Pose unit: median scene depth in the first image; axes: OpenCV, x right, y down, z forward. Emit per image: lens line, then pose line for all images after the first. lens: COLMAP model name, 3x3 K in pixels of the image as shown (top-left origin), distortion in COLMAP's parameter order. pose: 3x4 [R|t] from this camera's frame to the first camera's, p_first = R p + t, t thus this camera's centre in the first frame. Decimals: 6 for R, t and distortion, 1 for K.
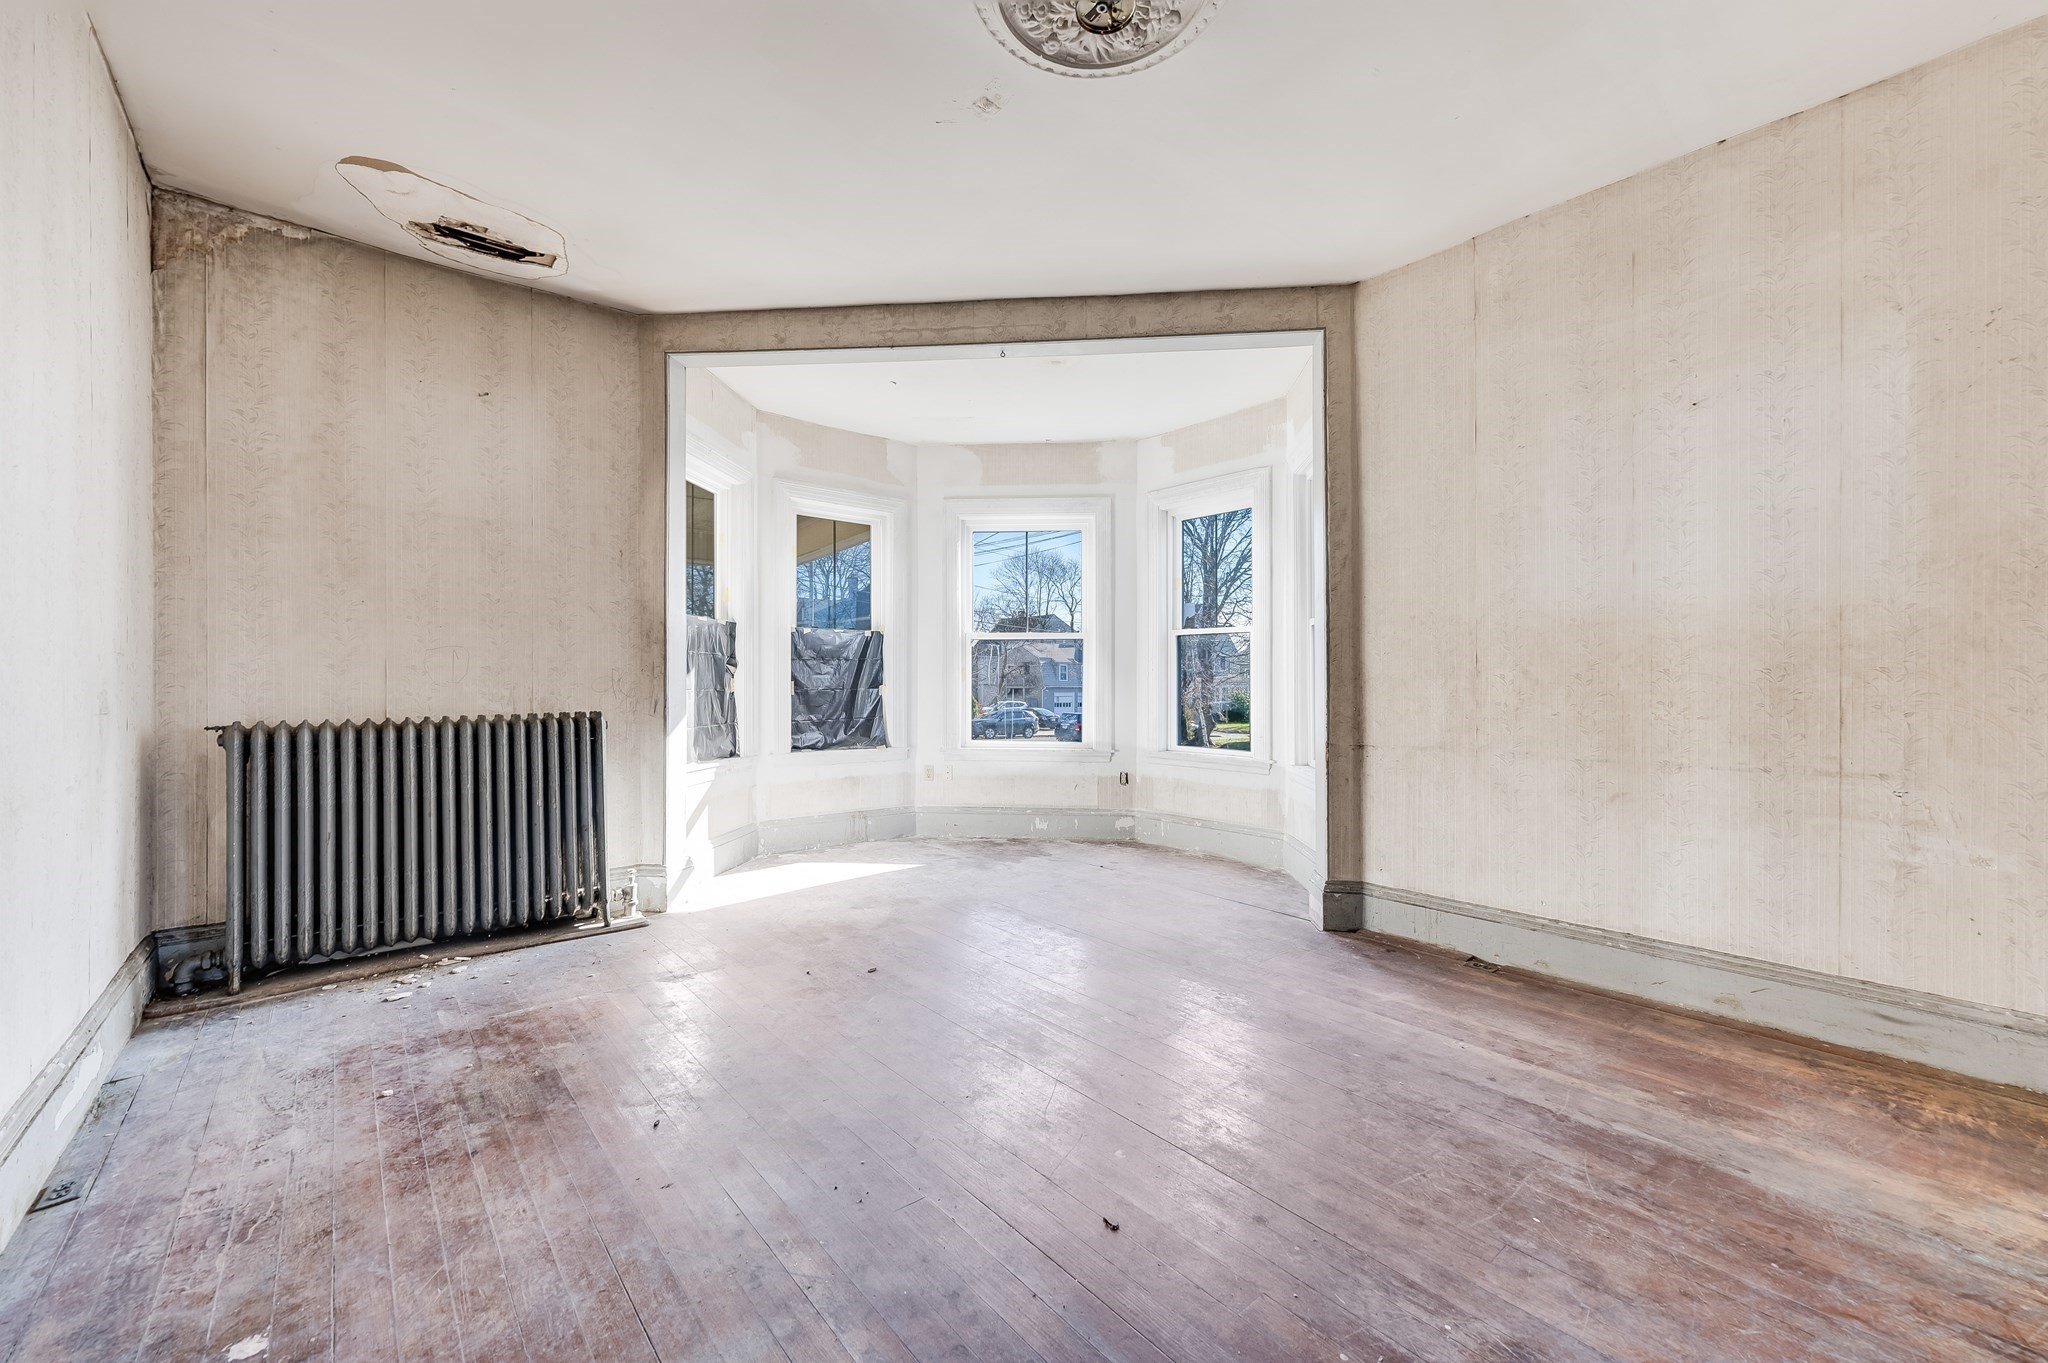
lens RADIAL K [[826.1, 0, 1021.1], [0, 826.1, 679.7], [0, 0, 1]] dist [-0.002122, 0.000009]
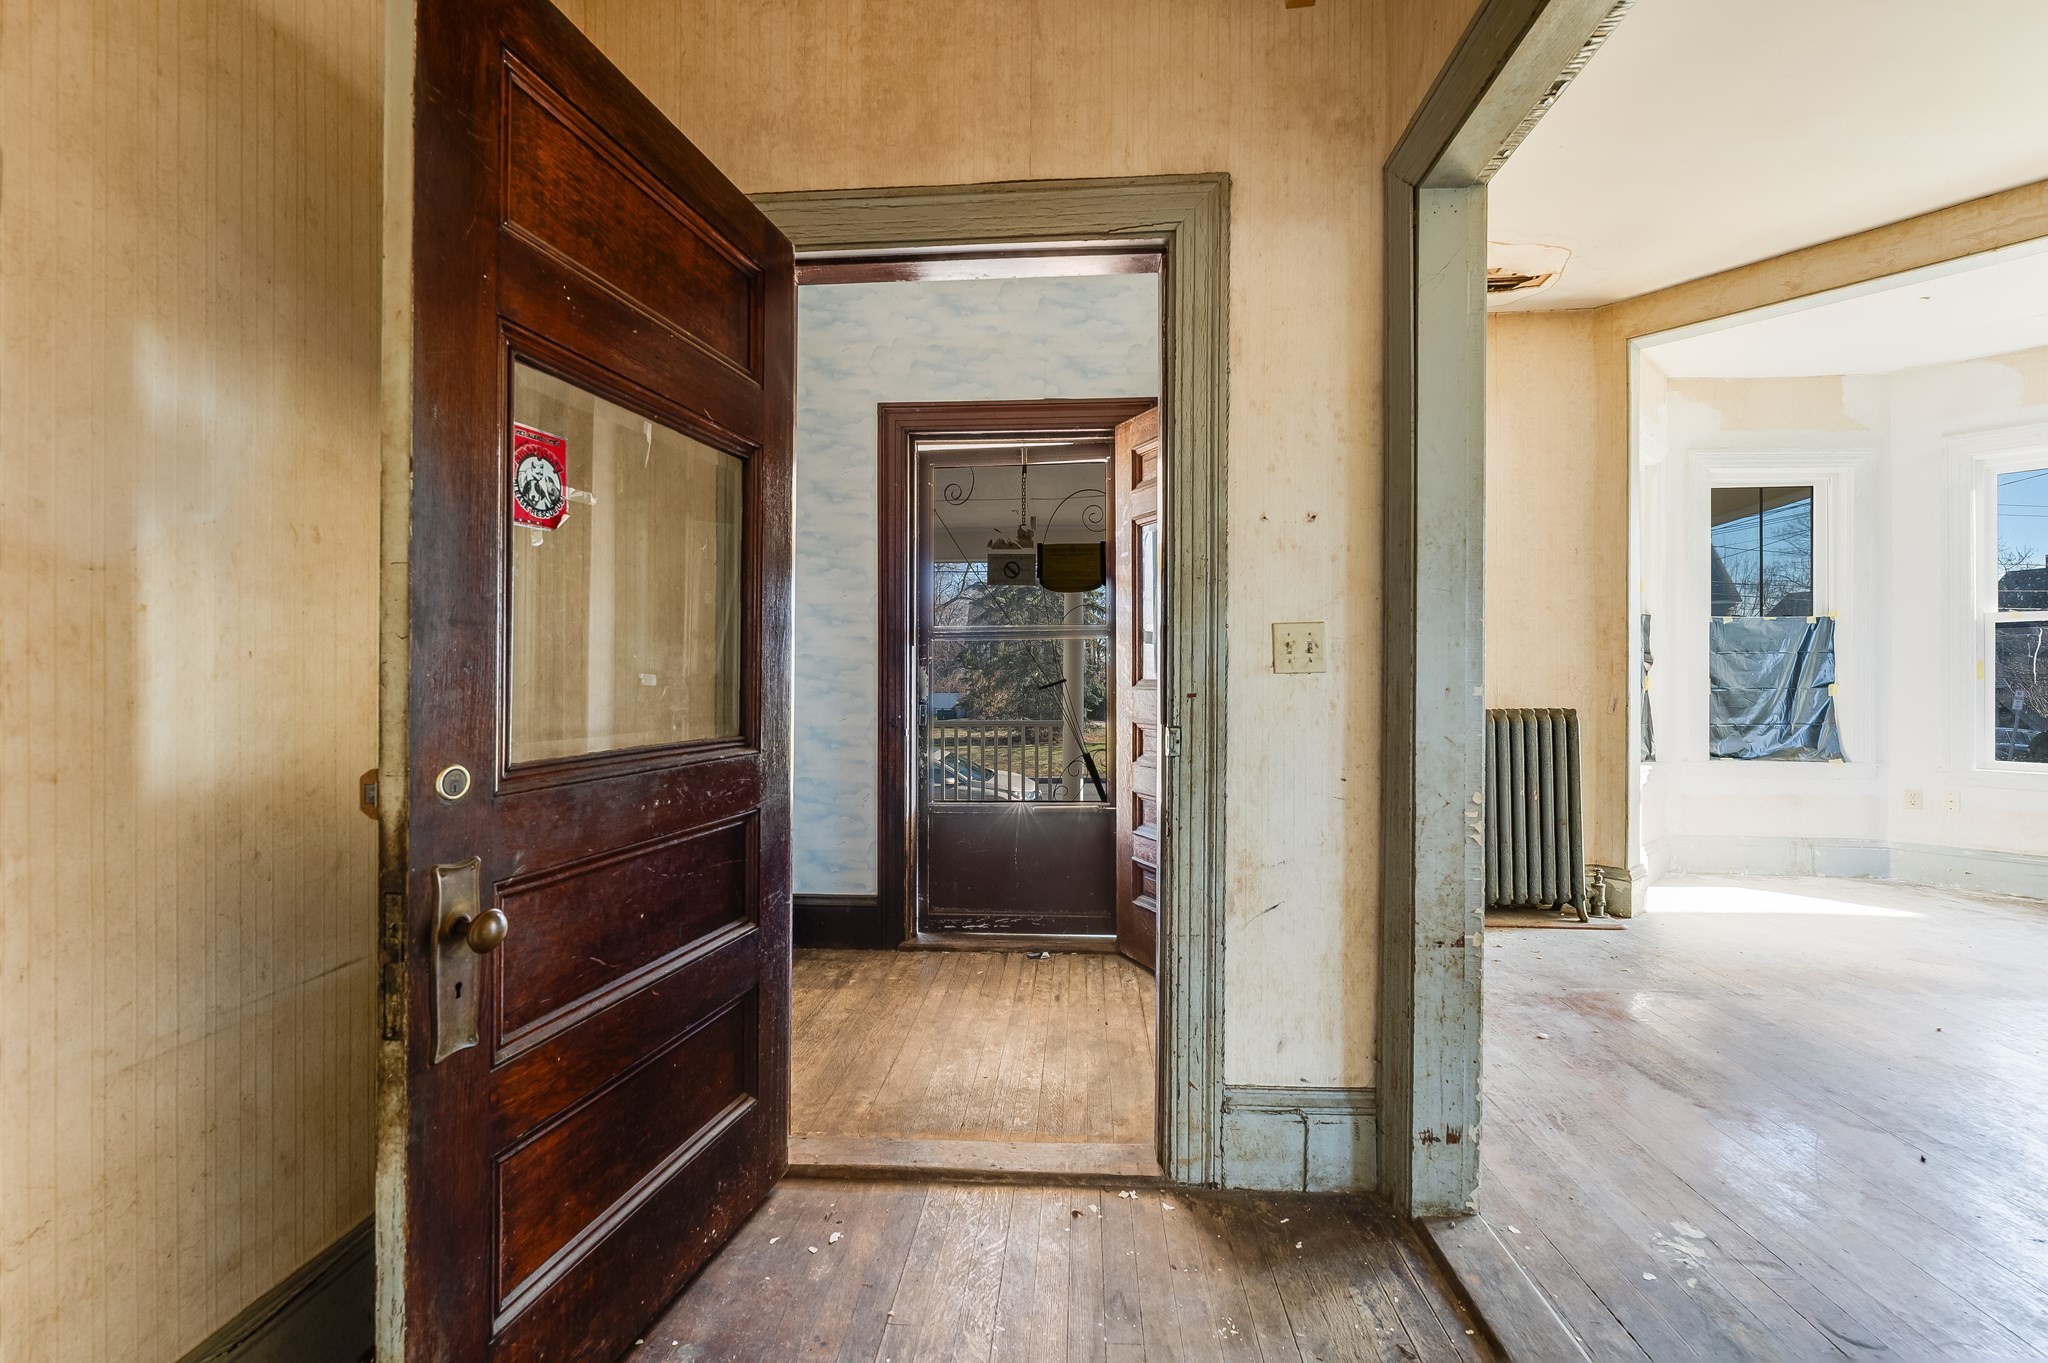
lens RADIAL K [[826.1, 0, 1023.3], [0, 826.1, 676.2], [0, 0, 1]] dist [-0.002122, 0.000009]
pose [[0.719110, -0.001913, -0.694894, -0.193661], [0.000628, 0.999998, -0.002102, 0.000156], [0.694896, 0.001075, 0.719109, -0.133873]]
